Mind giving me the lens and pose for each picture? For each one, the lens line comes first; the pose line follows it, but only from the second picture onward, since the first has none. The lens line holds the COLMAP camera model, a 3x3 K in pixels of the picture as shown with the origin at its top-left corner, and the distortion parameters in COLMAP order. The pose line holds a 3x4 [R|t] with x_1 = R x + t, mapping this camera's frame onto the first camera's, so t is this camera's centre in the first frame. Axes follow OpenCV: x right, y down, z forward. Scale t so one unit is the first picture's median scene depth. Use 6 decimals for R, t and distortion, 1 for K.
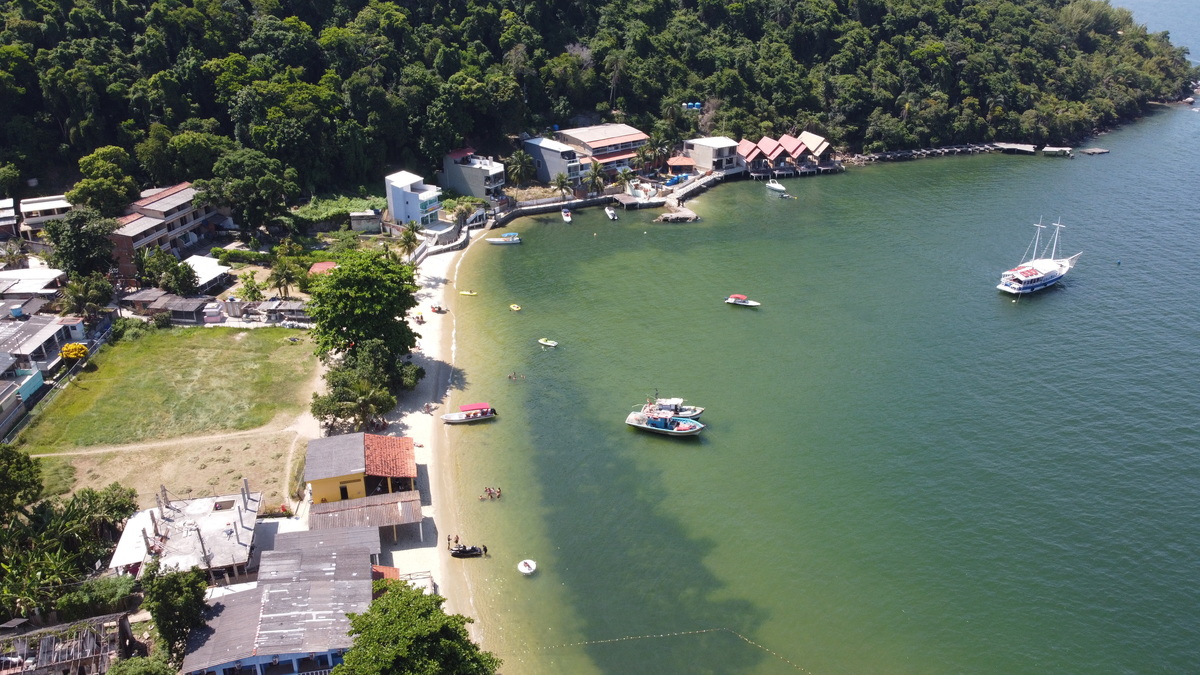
lens RADIAL K [[913.2, 0, 600.0], [0, 913.2, 337.5], [0, 0, 1]] dist [-0.006238, -0.005244]
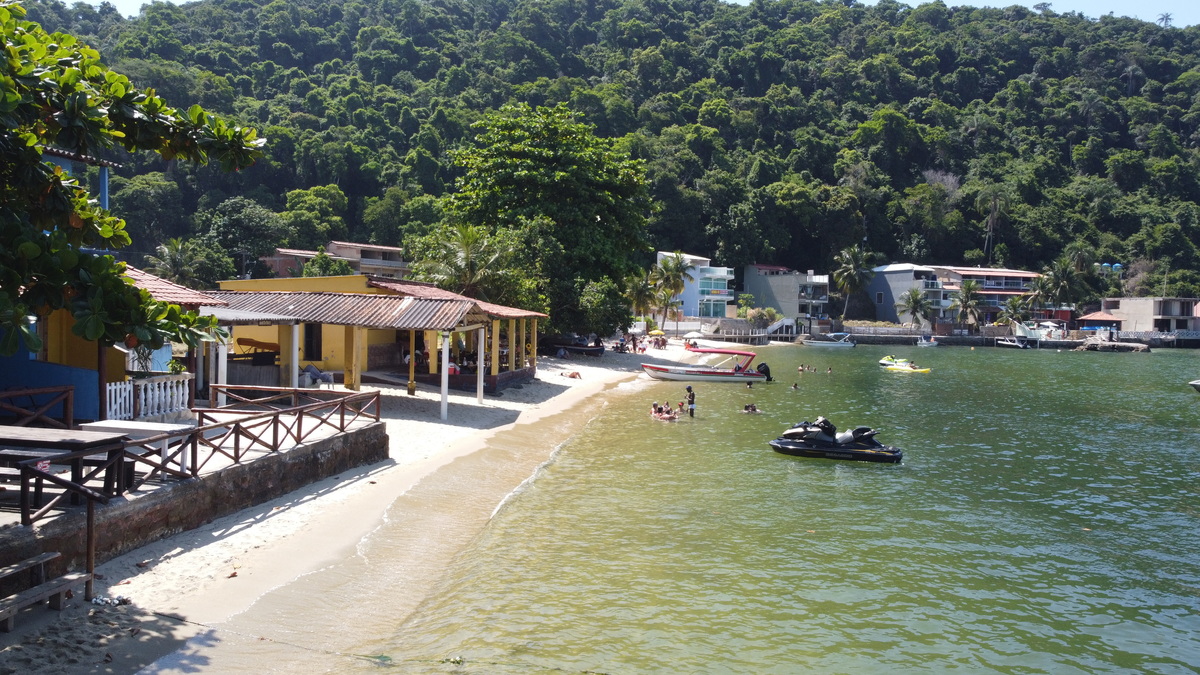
lens RADIAL K [[913.2, 0, 600.0], [0, 913.2, 337.5], [0, 0, 1]] dist [-0.006238, -0.005244]
pose [[0.936227, 0.023088, -0.350635, -0.019170], [-0.161123, 0.914967, -0.369966, 0.120570], [0.312278, 0.402867, 0.860337, 0.303538]]
